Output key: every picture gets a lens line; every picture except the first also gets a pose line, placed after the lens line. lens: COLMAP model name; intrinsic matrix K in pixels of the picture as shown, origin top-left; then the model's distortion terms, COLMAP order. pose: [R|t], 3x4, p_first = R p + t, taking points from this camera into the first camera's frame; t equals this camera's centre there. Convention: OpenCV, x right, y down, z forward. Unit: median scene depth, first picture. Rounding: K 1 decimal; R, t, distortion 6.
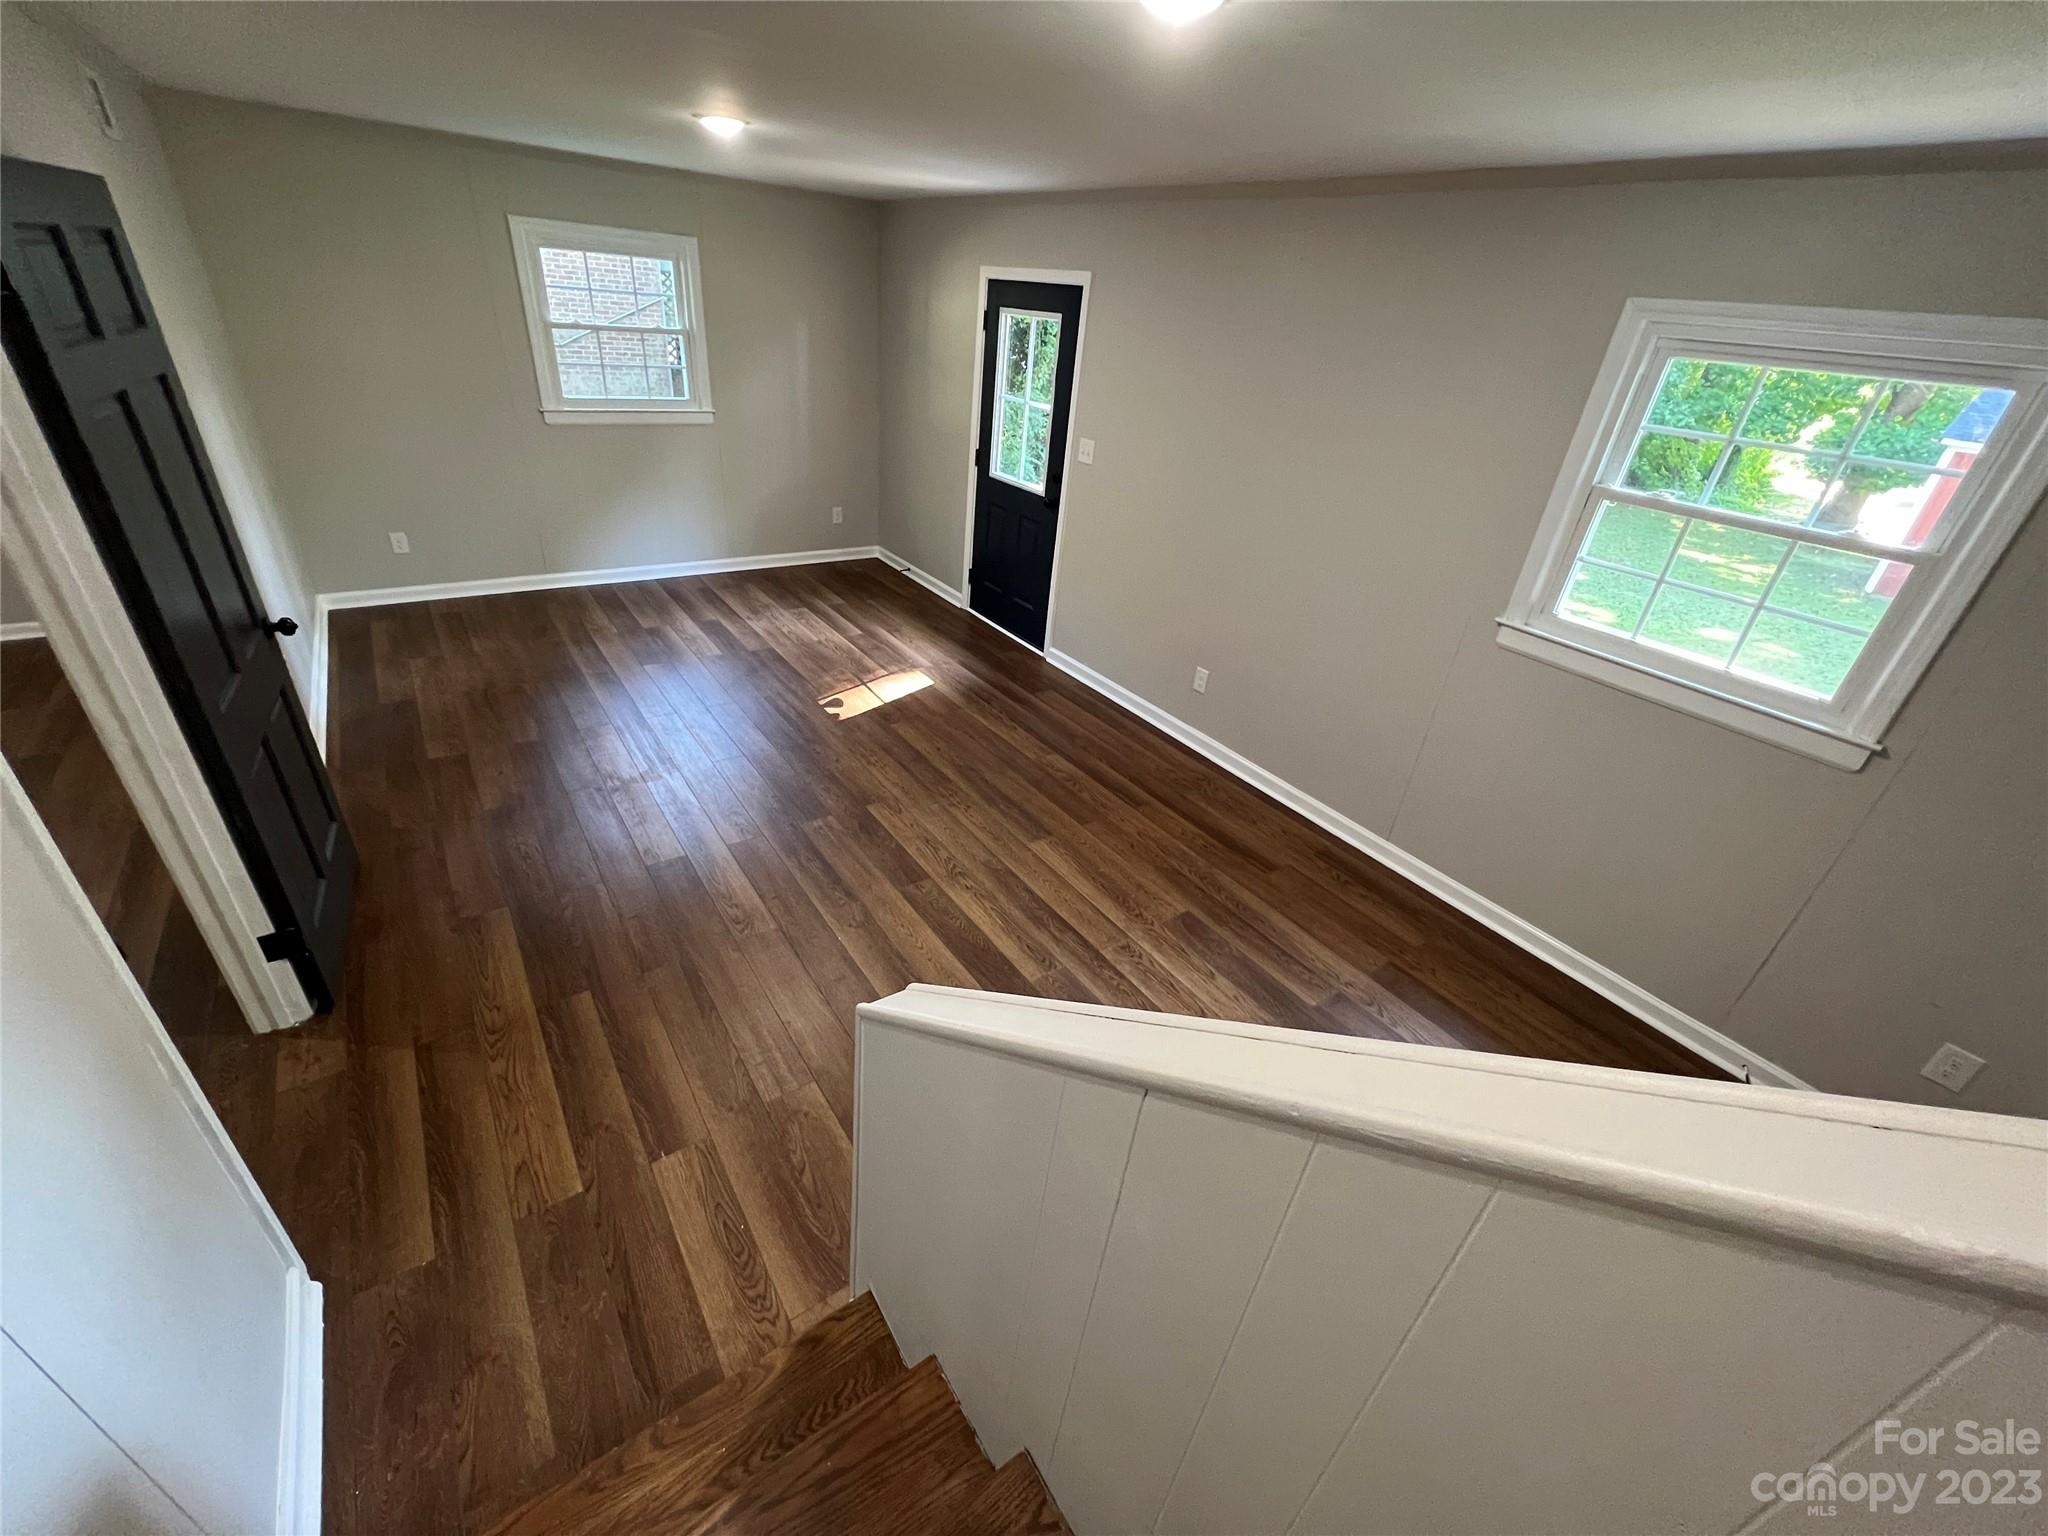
lens RADIAL K [[823.4, 0, 1024.2], [0, 823.4, 767.2], [0, 0, 1]] dist [-0.000291, -0.000615]
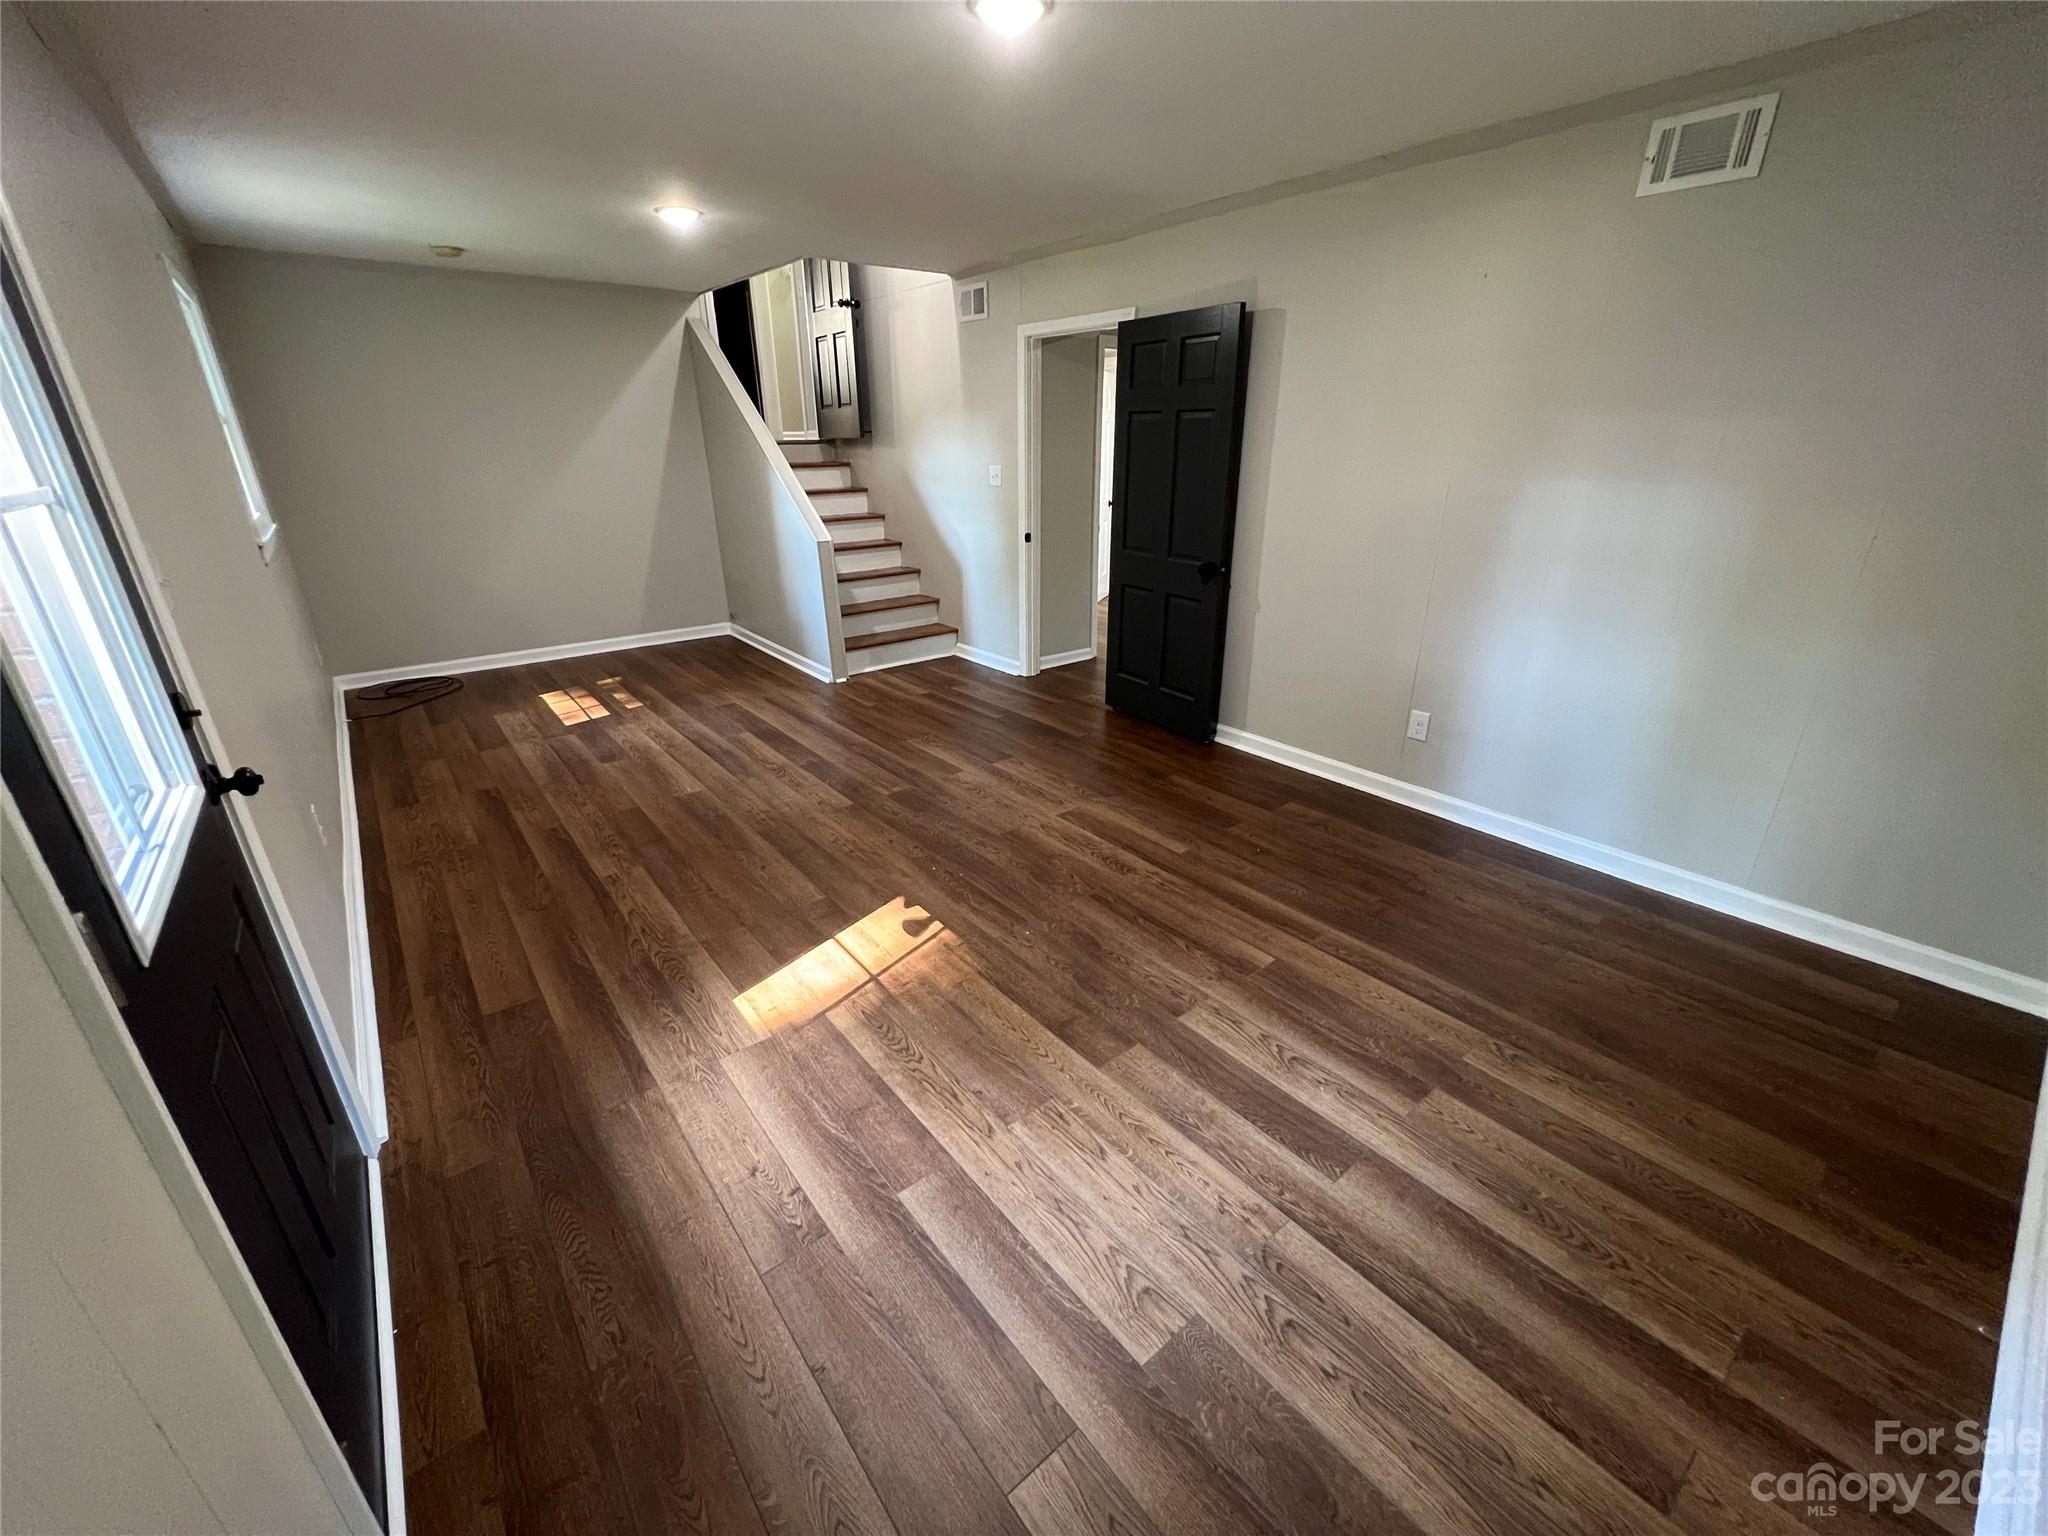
lens RADIAL K [[823.4, 0, 1023.8], [0, 823.4, 764.1], [0, 0, 1]] dist [-0.000291, -0.000615]
pose [[-0.994930, -0.054103, -0.084773, -0.226953], [-0.099953, 0.624985, 0.774211, -0.576474], [0.011095, 0.778760, -0.627224, 1.165440]]
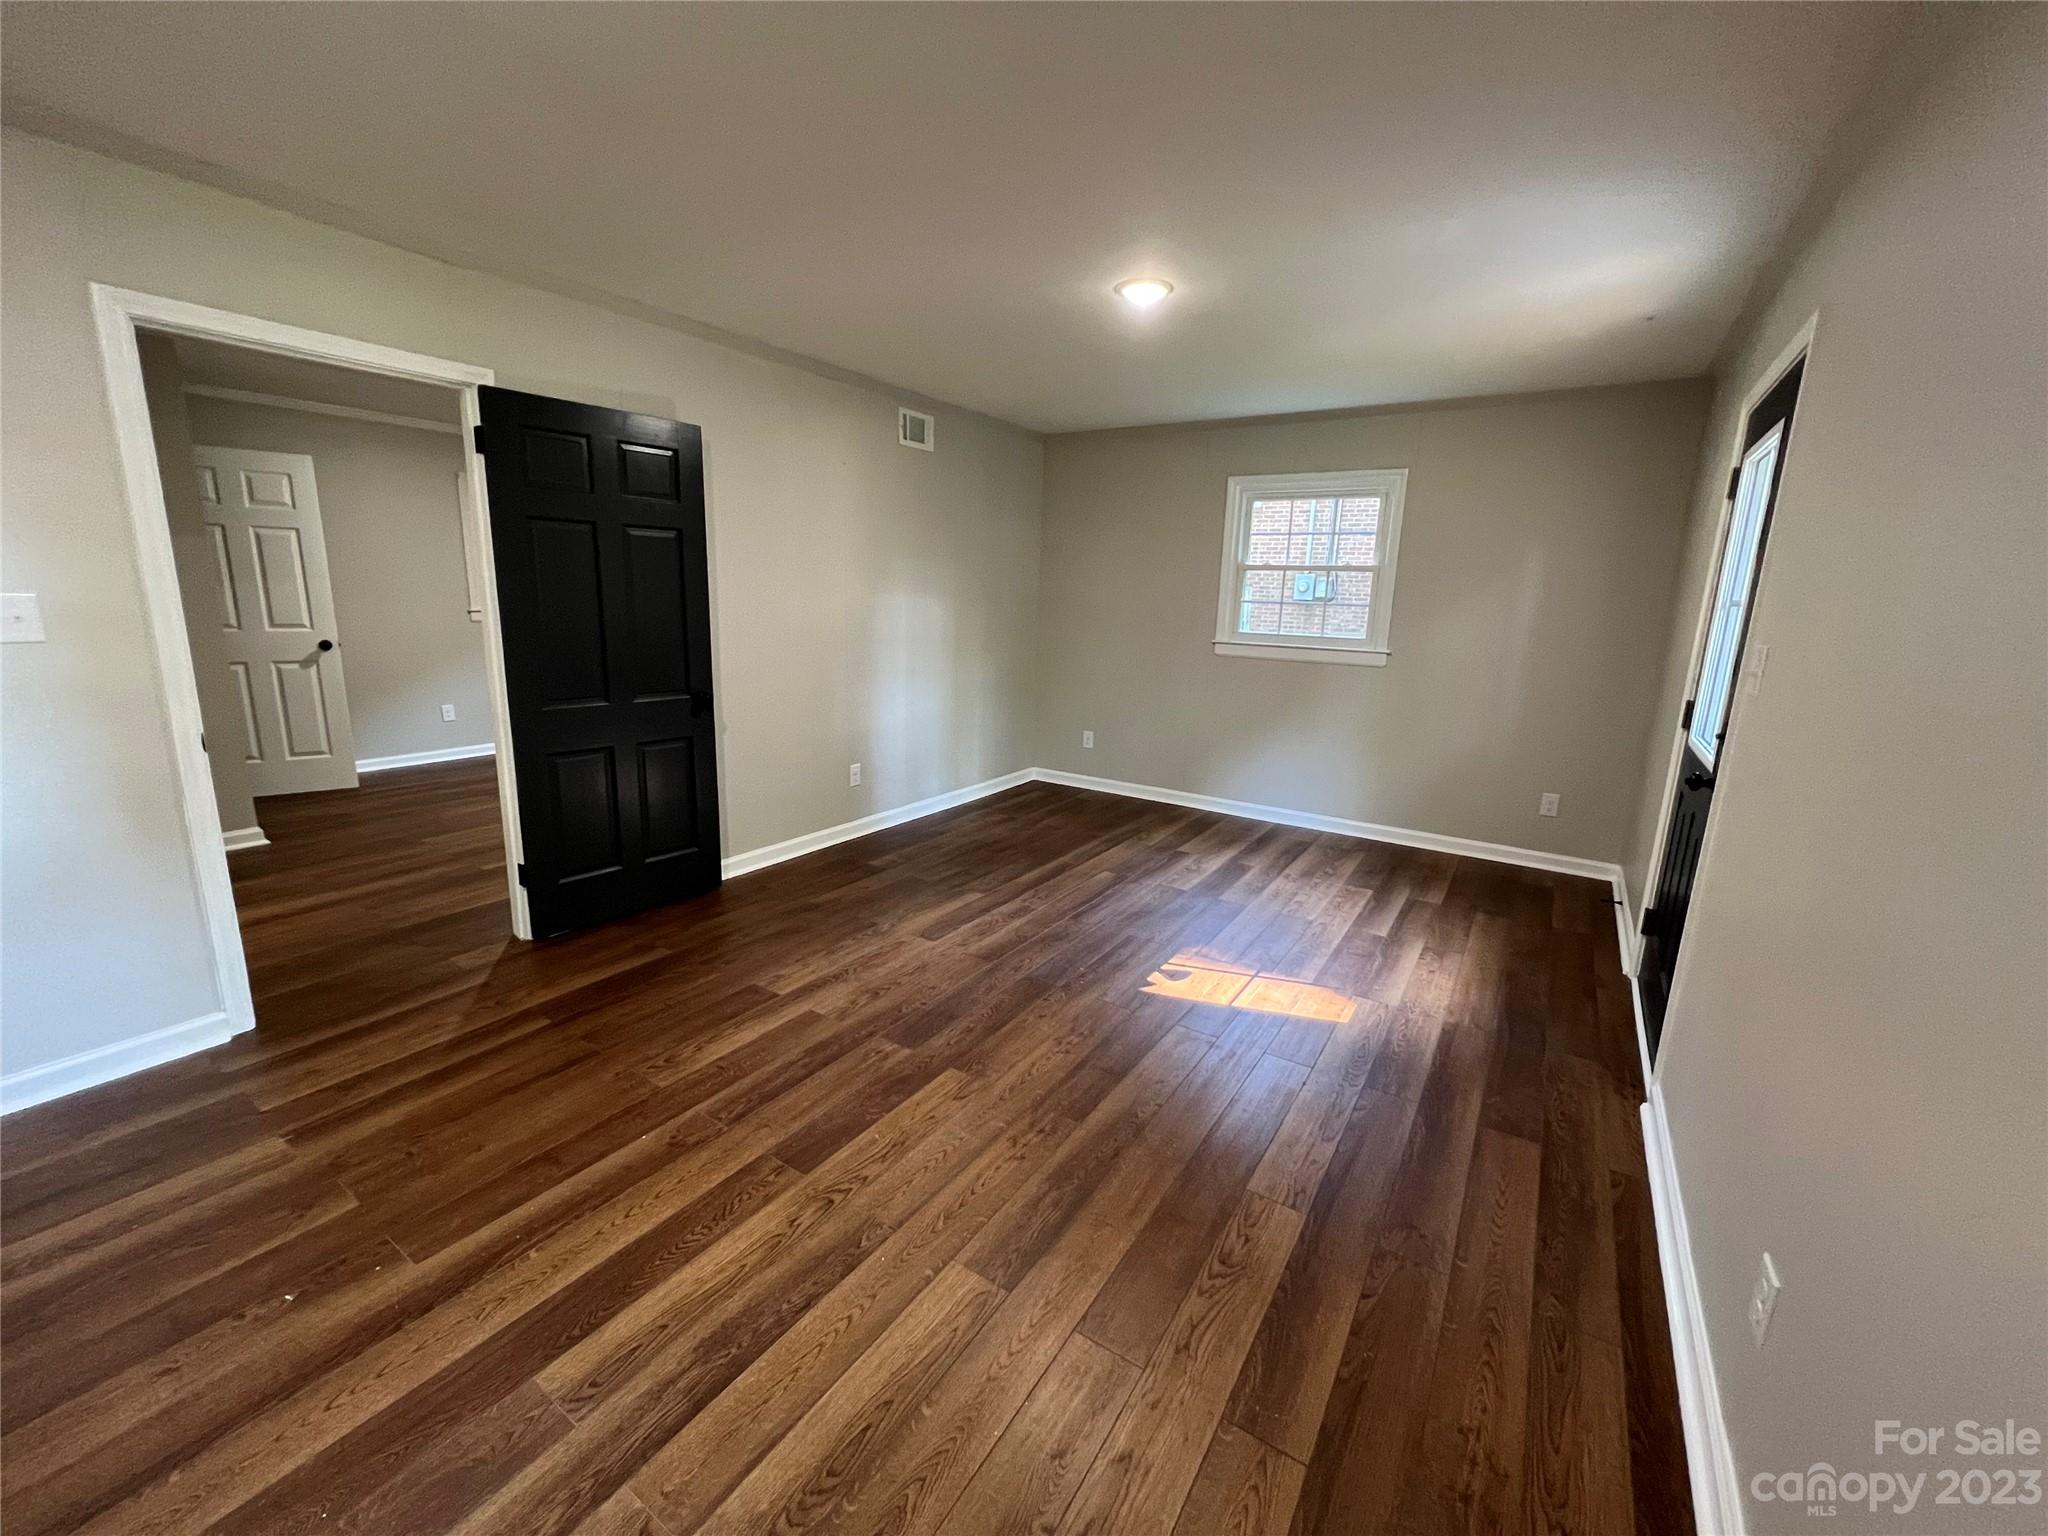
lens RADIAL K [[823.4, 0, 1015.9], [0, 823.4, 766.3], [0, 0, 1]] dist [-0.000291, -0.000615]
pose [[0.360934, 0.121475, -0.924646, 0.318400], [-0.458779, 0.886339, -0.062641, -0.115775], [0.811941, 0.446818, 0.375640, 0.487152]]
